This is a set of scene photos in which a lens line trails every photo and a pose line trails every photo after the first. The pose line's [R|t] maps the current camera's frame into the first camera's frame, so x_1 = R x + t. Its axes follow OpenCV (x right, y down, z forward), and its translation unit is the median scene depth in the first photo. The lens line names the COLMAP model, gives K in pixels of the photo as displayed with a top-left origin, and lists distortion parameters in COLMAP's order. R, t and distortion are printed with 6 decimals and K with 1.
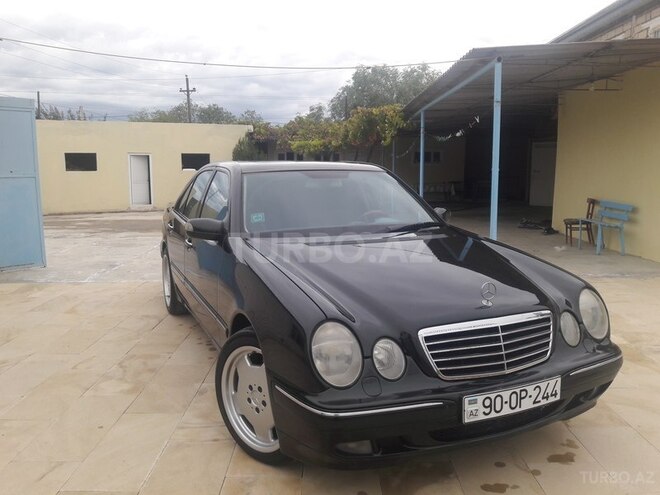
lens RADIAL K [[542.6, 0, 338.1], [0, 542.6, 246.9], [0, 0, 1]] dist [0.014050, -0.054813]
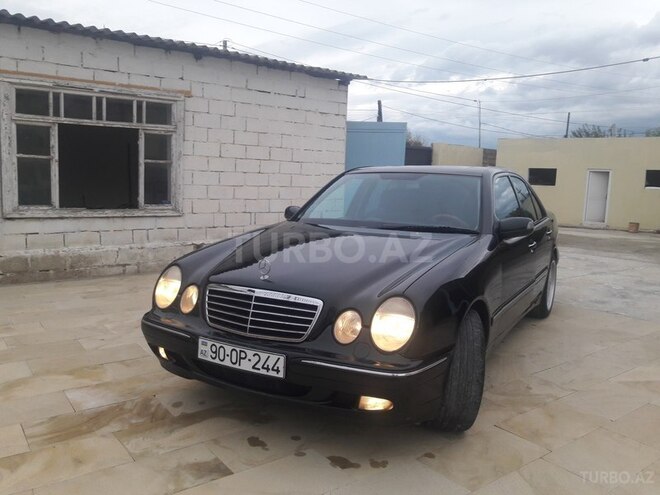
lens RADIAL K [[547.6, 0, 330.0], [0, 547.6, 247.5], [0, 0, 1]] dist [-0.017777, -0.013550]
pose [[0.577745, 0.115101, -0.808061, 0.787097], [-0.142822, 0.988989, 0.038758, -0.014109], [0.803625, 0.093016, 0.587822, 0.260907]]
